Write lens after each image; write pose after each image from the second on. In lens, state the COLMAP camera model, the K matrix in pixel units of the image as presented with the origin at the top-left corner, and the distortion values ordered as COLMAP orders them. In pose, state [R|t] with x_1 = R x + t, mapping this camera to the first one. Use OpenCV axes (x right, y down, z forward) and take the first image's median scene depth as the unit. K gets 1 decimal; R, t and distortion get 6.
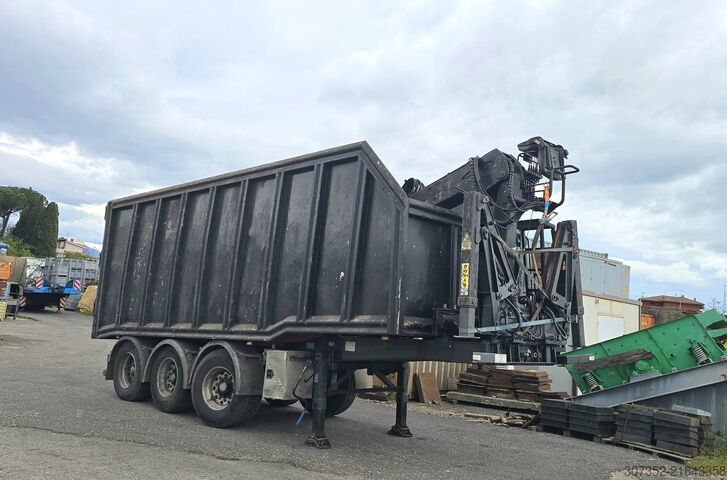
lens RADIAL K [[692.4, 0, 406.0], [0, 692.4, 238.0], [0, 0, 1]] dist [0.065189, 0.000000]
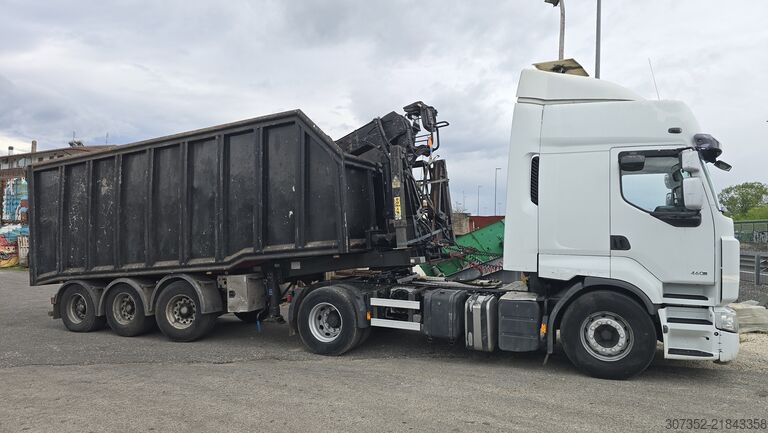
lens RADIAL K [[536.4, 0, 387.1], [0, 536.4, 213.9], [0, 0, 1]] dist [0.061254, -0.036885]
pose [[0.948713, -0.096951, 0.300907, -0.190928], [0.068957, 0.992358, 0.102324, -0.031290], [-0.308528, -0.076327, 0.948148, -0.021713]]
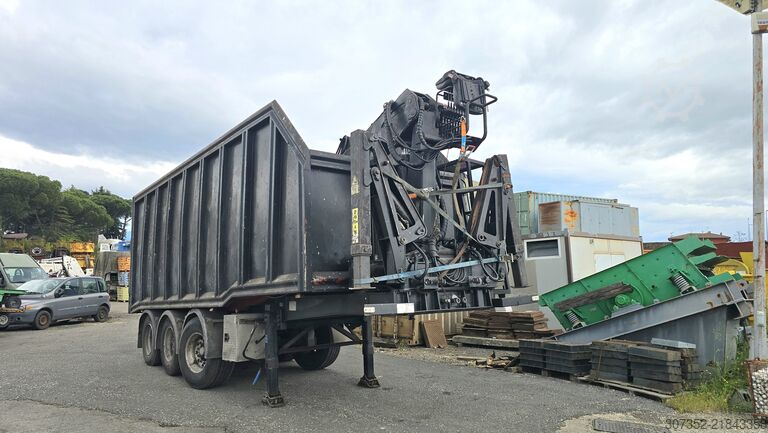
lens RADIAL K [[536.4, 0, 371.1], [0, 536.4, 222.6], [0, 0, 1]] dist [0.061254, -0.036885]
pose [[0.977818, -0.106257, -0.180501, 0.167509], [0.108766, 0.994059, 0.004036, 0.039081], [0.179000, -0.023579, 0.983567, 0.219359]]
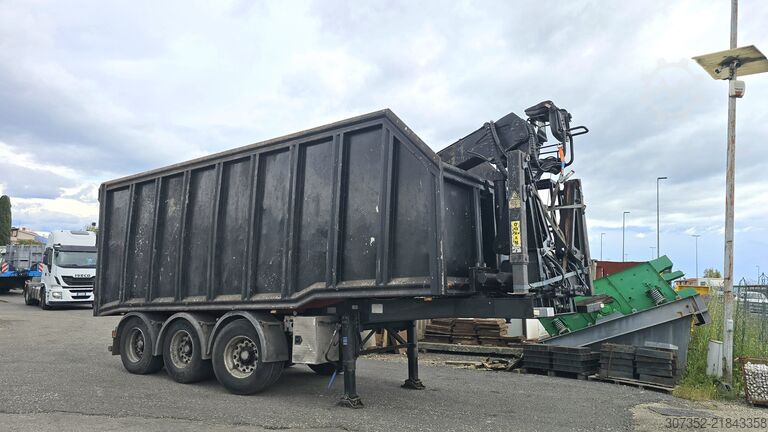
lens RADIAL K [[573.3, 0, 379.6], [0, 573.3, 225.8], [0, 0, 1]] dist [0.067838, -0.041490]
pose [[0.992629, -0.047728, 0.111401, -0.148444], [0.045250, 0.998671, 0.024676, 0.009717], [-0.112431, -0.019454, 0.993469, 0.129757]]
